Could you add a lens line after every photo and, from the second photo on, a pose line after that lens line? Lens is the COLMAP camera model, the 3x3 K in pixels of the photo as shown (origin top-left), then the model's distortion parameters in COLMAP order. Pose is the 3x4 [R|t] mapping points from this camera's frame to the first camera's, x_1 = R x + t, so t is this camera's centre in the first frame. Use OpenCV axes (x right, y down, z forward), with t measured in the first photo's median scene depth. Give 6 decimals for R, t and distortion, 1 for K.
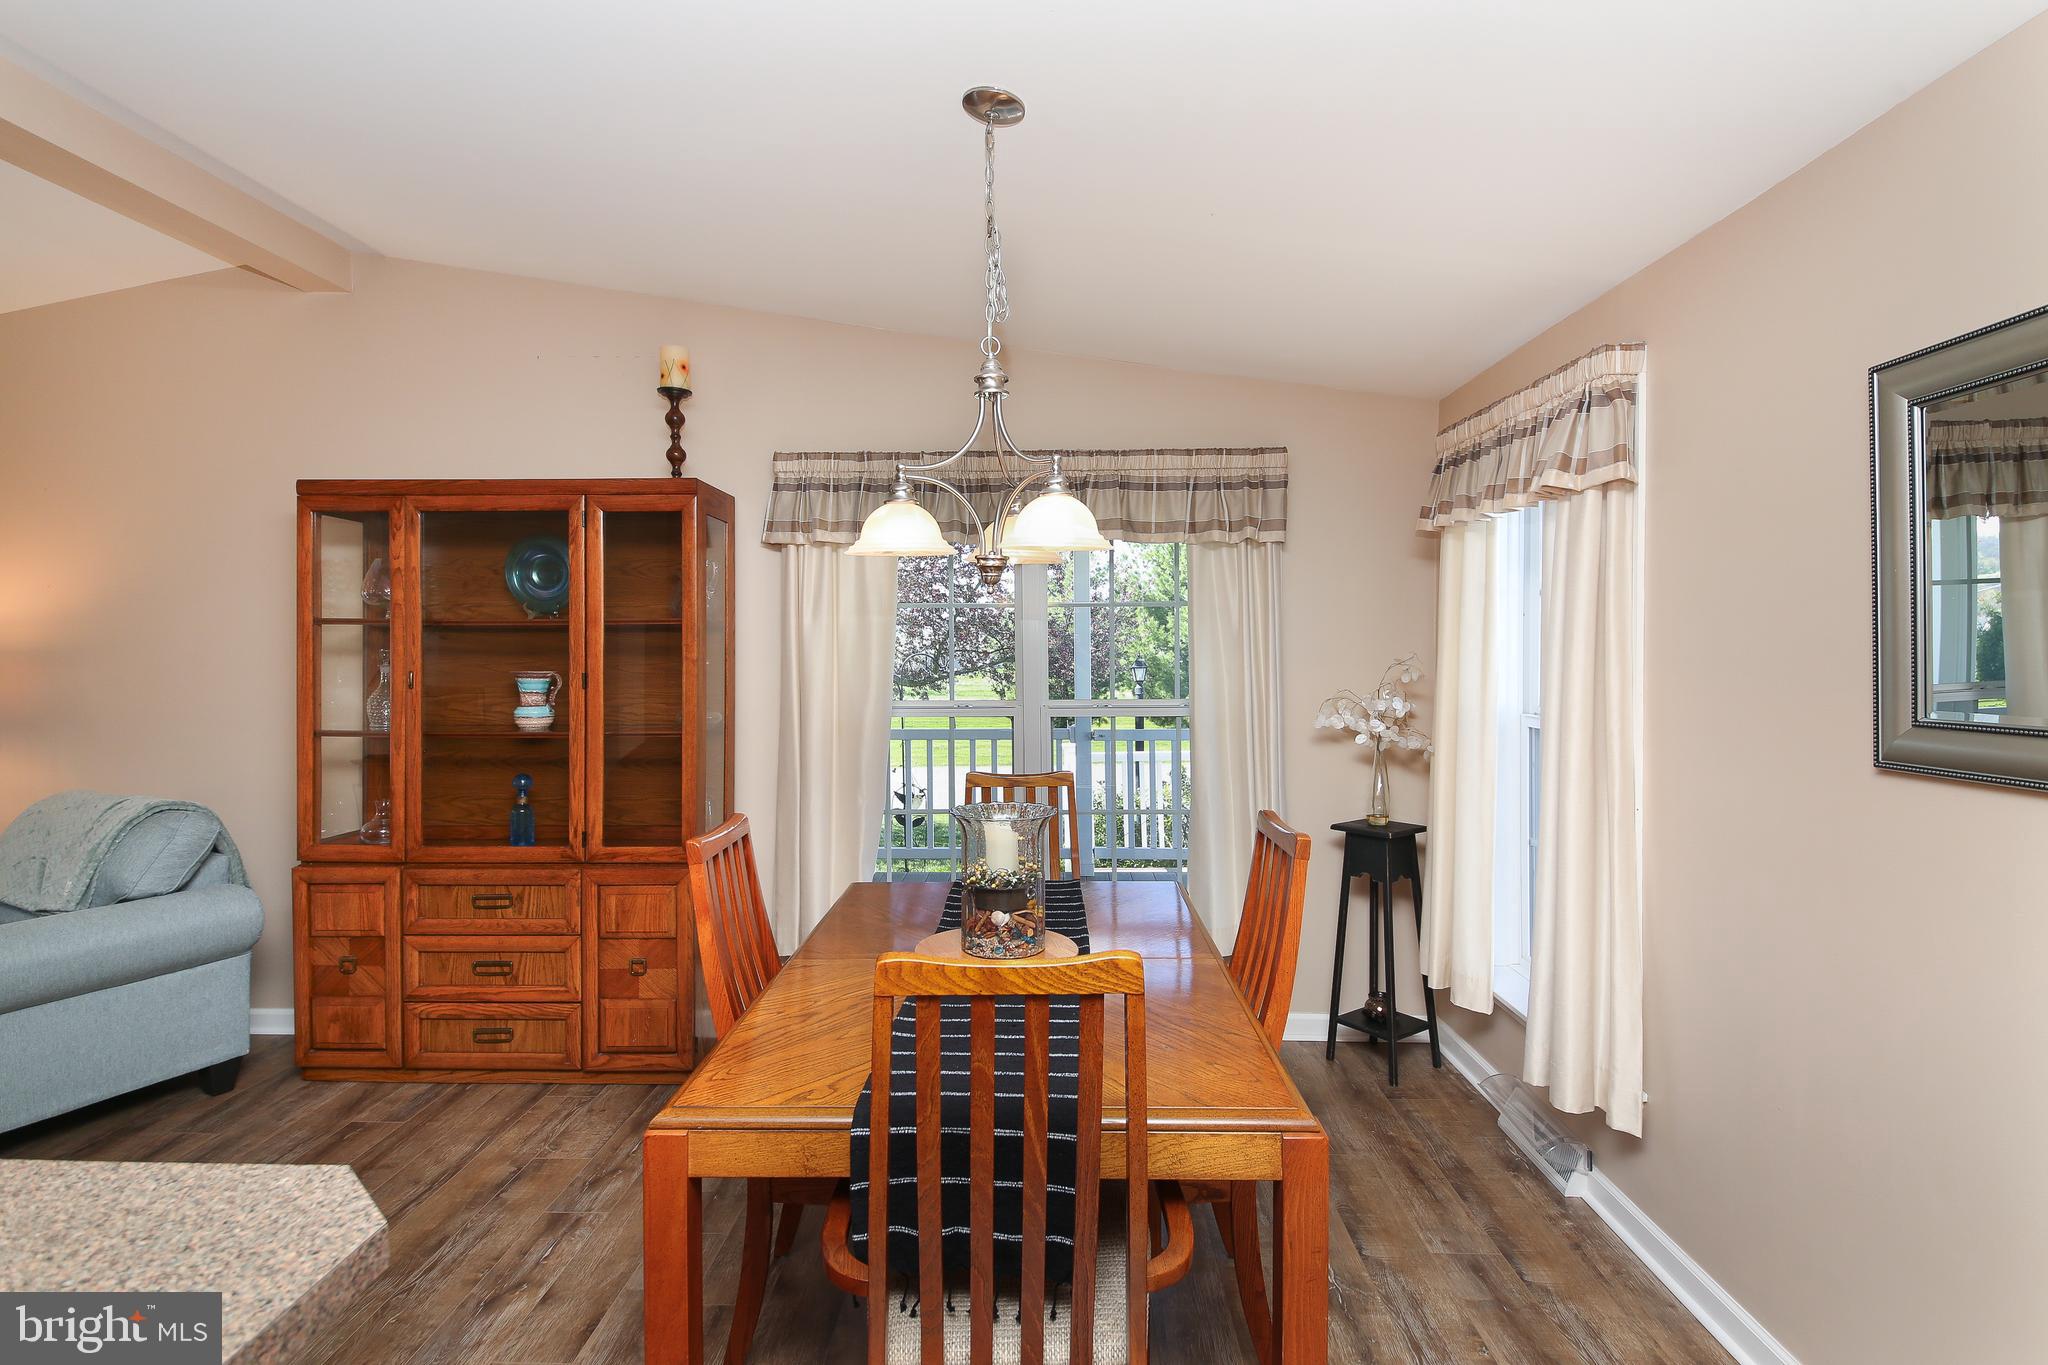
lens RADIAL K [[1019.2, 0, 1021.5], [0, 1019.2, 650.2], [0, 0, 1]] dist [0.000872, 0.000073]
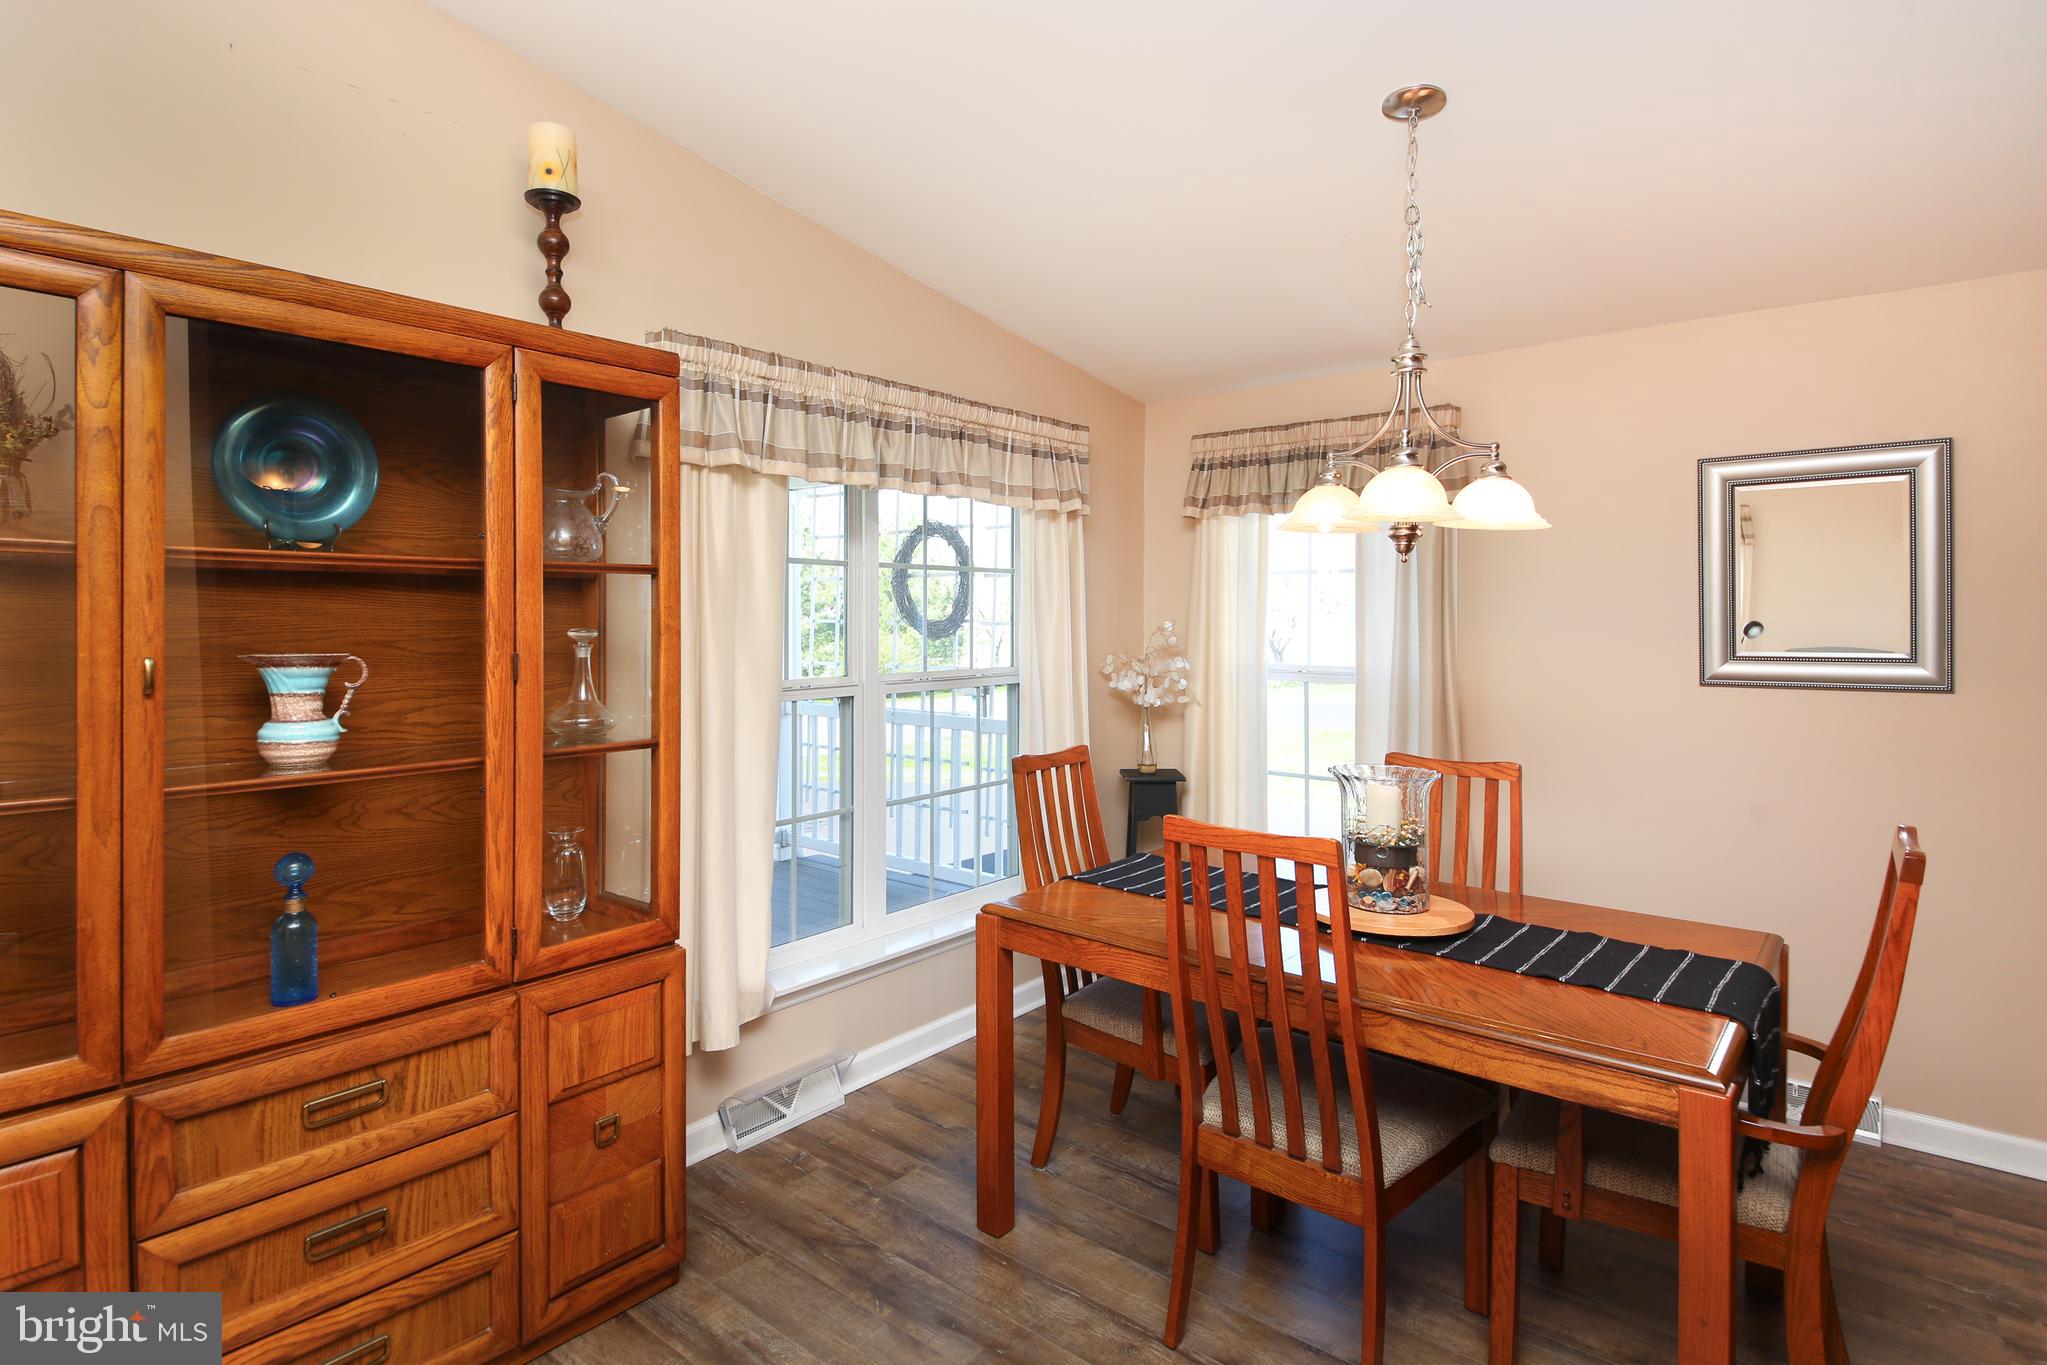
lens RADIAL K [[1078.5, 0, 1021.7], [0, 1078.5, 611.4], [0, 0, 1]] dist [0.001969, 0.000461]
pose [[0.624472, 0.007770, 0.781008, -0.697003], [-0.000620, 0.999955, -0.009452, 0.004156], [-0.781047, 0.005418, 0.624449, 0.378506]]
